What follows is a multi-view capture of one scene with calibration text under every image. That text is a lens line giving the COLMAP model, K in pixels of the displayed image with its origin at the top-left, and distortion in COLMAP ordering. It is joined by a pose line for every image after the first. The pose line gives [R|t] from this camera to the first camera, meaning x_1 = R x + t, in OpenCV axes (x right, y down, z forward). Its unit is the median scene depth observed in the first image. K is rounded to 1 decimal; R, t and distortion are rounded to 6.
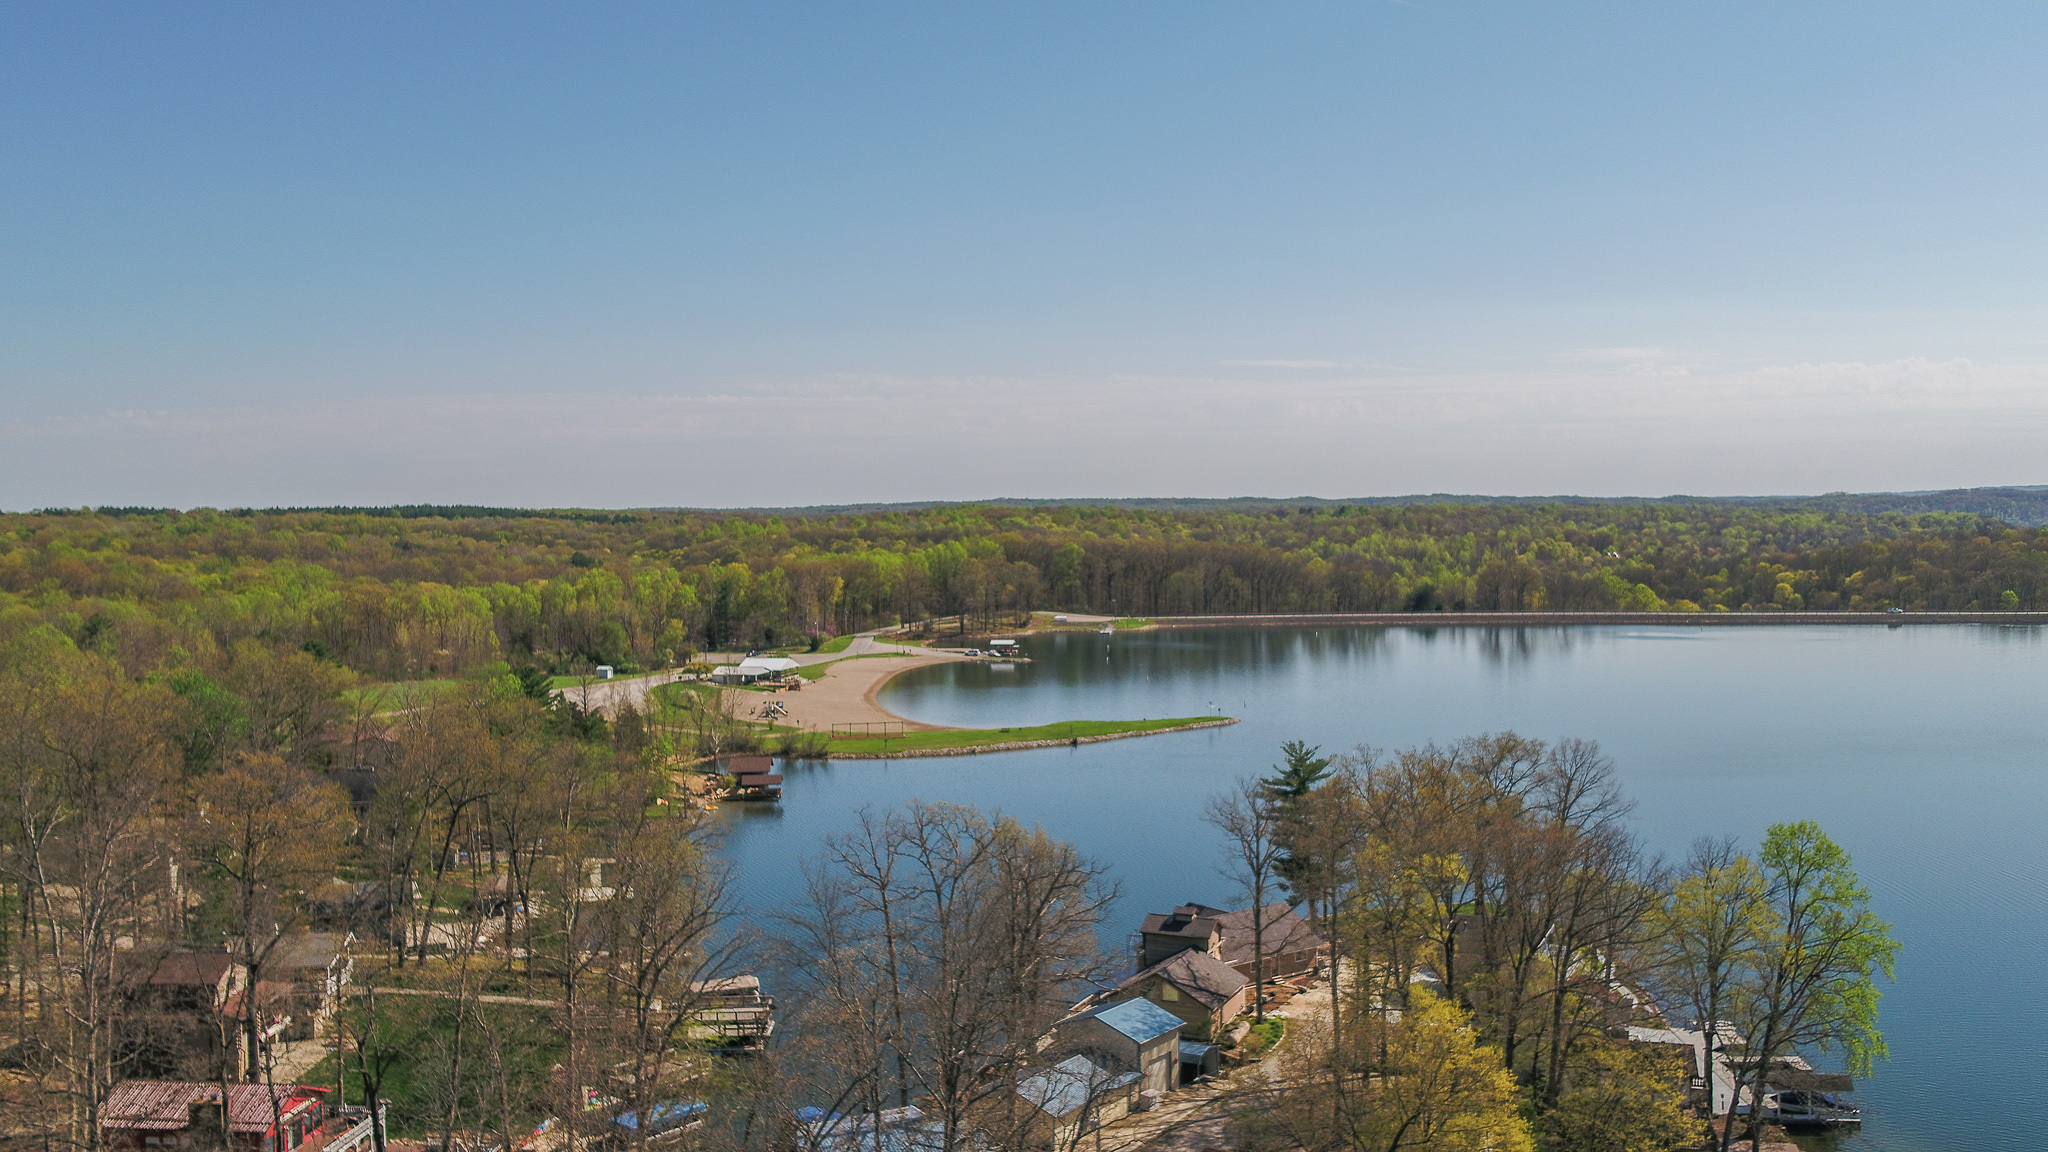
lens RADIAL K [[1822.1, 0, 1023.2], [0, 1822.1, 573.8], [0, 0, 1]] dist [-0.000358, 0.001889]
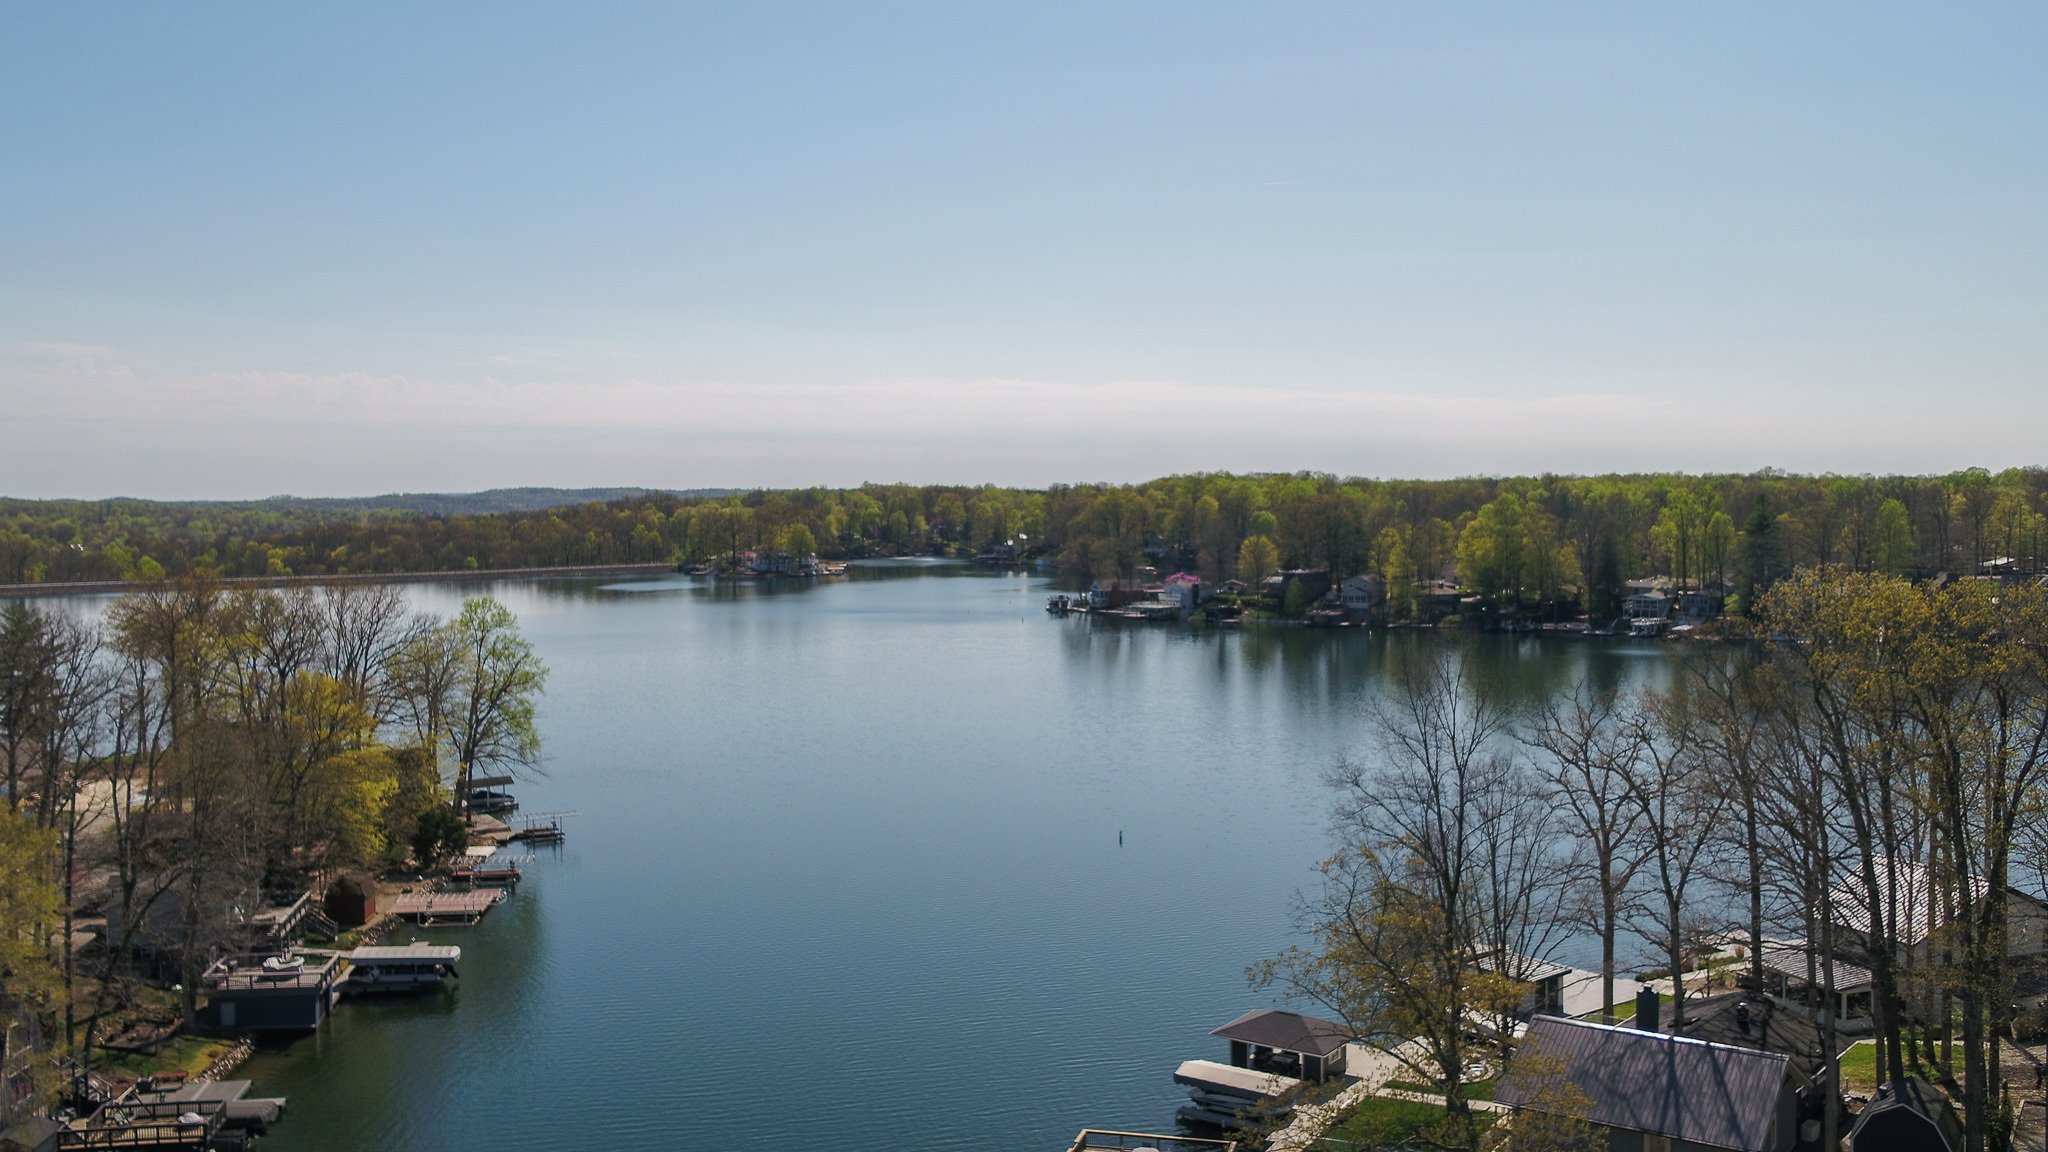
lens RADIAL K [[1822.1, 0, 1023.3], [0, 1822.1, 574.8], [0, 0, 1]] dist [-0.000358, 0.001889]
pose [[0.680193, -0.007281, 0.732997, -0.076991], [0.015319, 0.999873, -0.004284, 0.024954], [-0.732873, 0.014142, 0.680218, -0.075360]]
